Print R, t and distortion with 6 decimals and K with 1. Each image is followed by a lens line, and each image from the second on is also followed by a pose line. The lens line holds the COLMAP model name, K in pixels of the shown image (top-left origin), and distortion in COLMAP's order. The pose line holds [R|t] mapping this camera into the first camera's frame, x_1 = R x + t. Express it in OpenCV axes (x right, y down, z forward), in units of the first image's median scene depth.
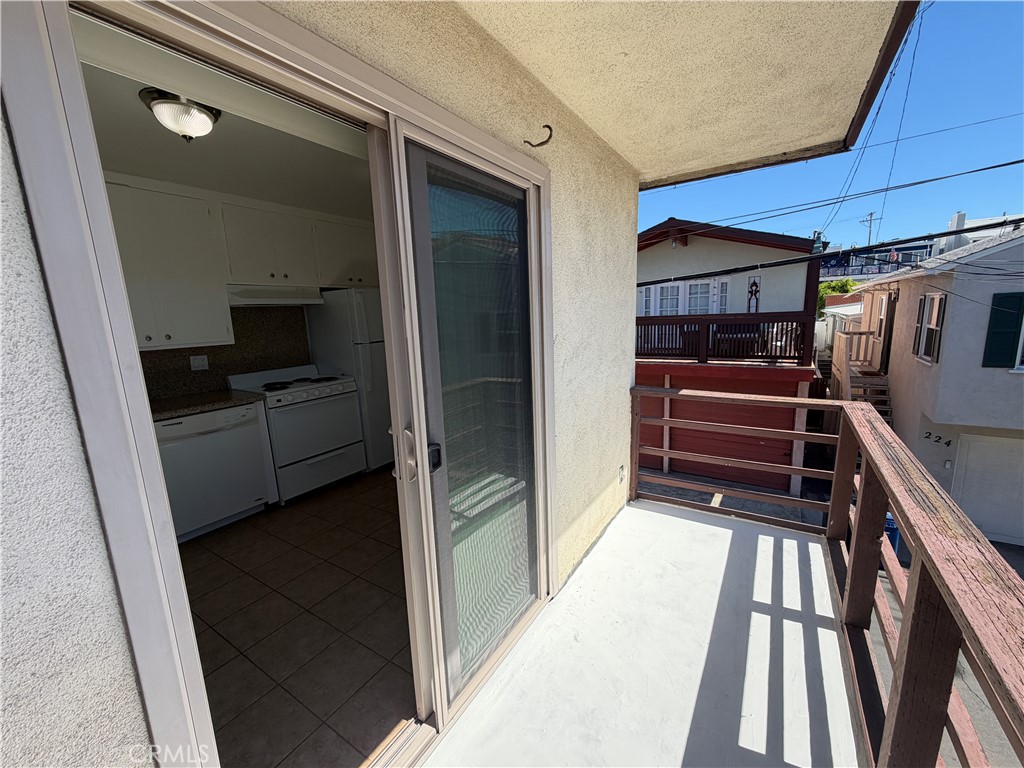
lens RADIAL K [[403.4, 0, 512.0], [0, 403.4, 384.0], [0, 0, 1]] dist [0.001409, 0.000068]
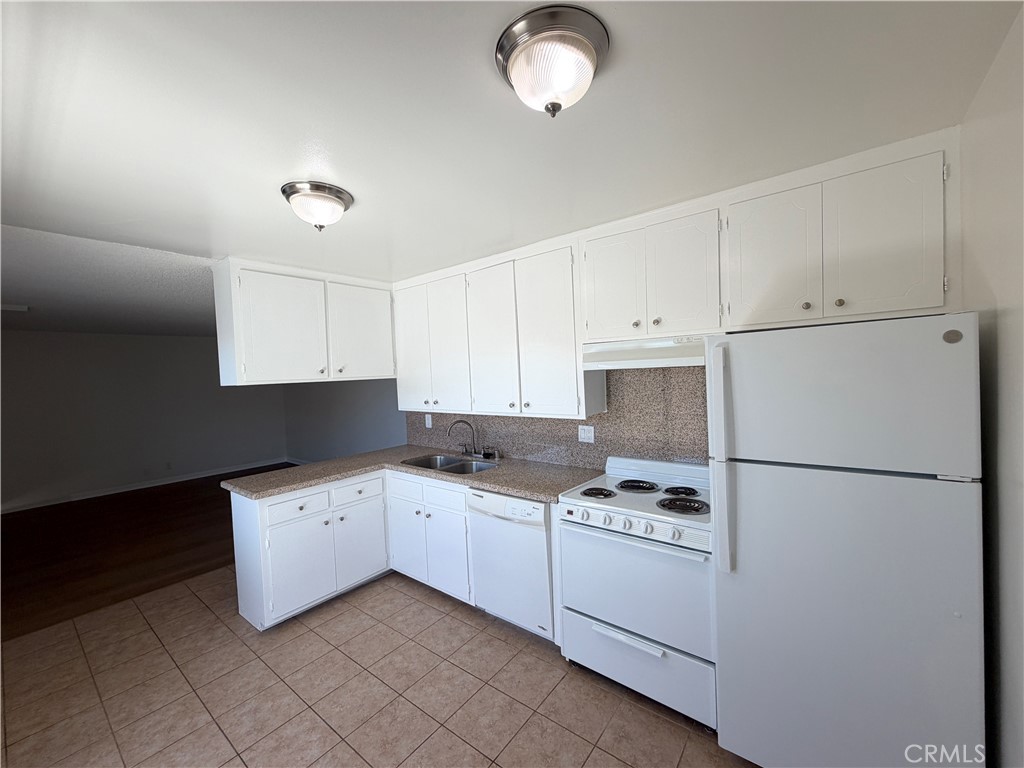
lens RADIAL K [[403.4, 0, 512.0], [0, 403.4, 384.0], [0, 0, 1]] dist [0.001409, 0.000068]
pose [[-0.110695, 0.072079, -0.991237, 0.091298], [-0.125665, 0.988347, 0.085903, -0.218425], [0.985878, 0.134073, -0.100348, 0.942364]]
